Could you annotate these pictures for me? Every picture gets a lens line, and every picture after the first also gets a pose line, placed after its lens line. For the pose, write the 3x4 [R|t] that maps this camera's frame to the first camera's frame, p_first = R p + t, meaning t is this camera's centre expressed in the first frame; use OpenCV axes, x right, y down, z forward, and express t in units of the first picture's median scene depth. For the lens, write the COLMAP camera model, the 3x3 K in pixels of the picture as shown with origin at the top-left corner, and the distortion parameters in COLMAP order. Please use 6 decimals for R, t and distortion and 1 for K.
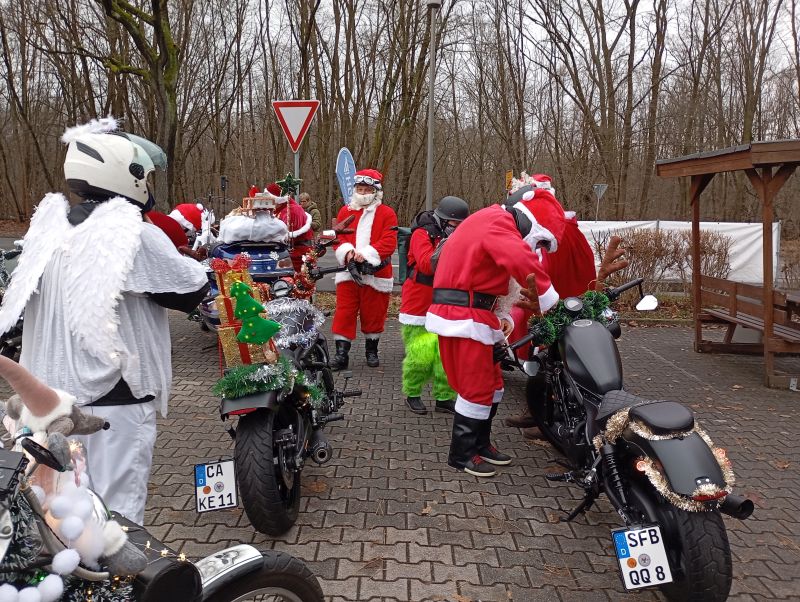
lens RADIAL K [[654.5, 0, 400.0], [0, 654.5, 301.0], [0, 0, 1]] dist [0.067607, -0.079918]
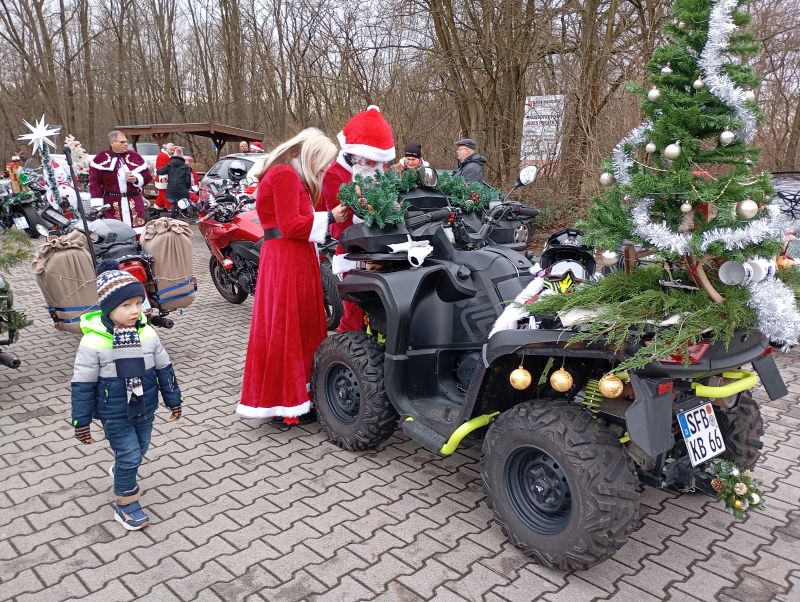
lens RADIAL K [[664.8, 0, 392.6], [0, 664.8, 283.0], [0, 0, 1]] dist [0.013311, 0.006321]
pose [[0.711370, -0.135105, 0.689710, -0.194067], [0.089897, 0.990780, 0.101360, 0.056144], [-0.697045, -0.010101, 0.716956, -0.432591]]
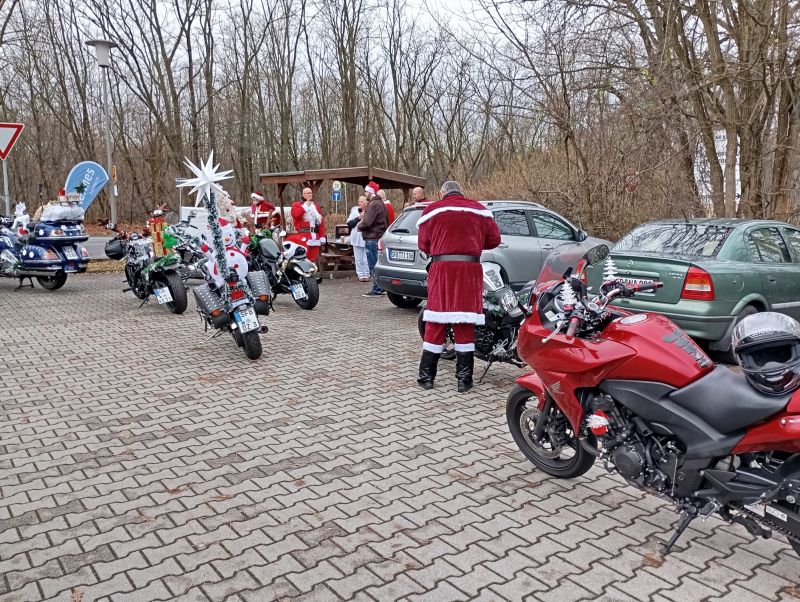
lens RADIAL K [[662.8, 0, 400.6], [0, 662.8, 292.2], [0, 0, 1]] dist [0.065853, -0.086501]
pose [[0.798465, -0.094403, 0.594594, -0.161130], [0.093265, 0.995103, 0.032748, 0.035390], [-0.594773, 0.029307, 0.803359, -0.271714]]
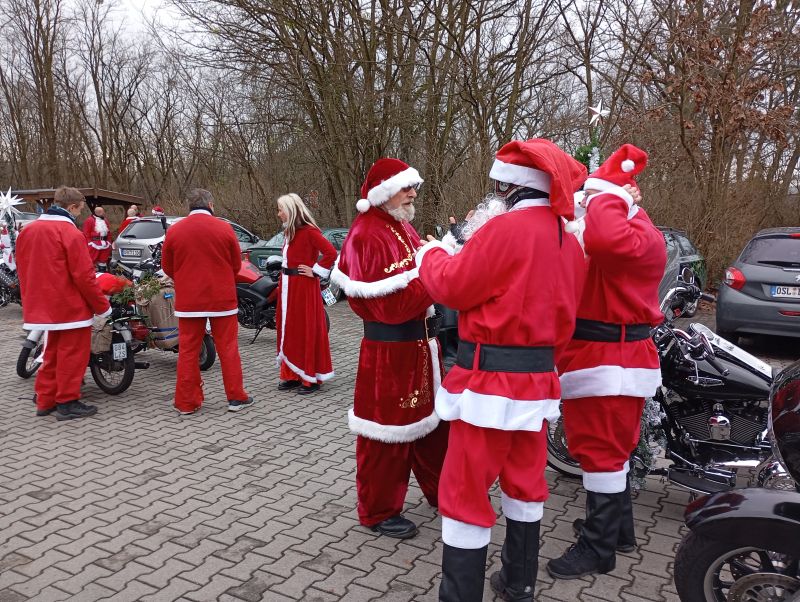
lens RADIAL K [[650.5, 0, 399.9], [0, 650.5, 295.9], [0, 0, 1]] dist [0.066719, -0.074420]
pose [[0.487196, -0.119422, 0.865089, -0.314970], [0.123912, 0.990036, 0.066886, 0.054905], [-0.864457, 0.074608, 0.497140, -0.447089]]
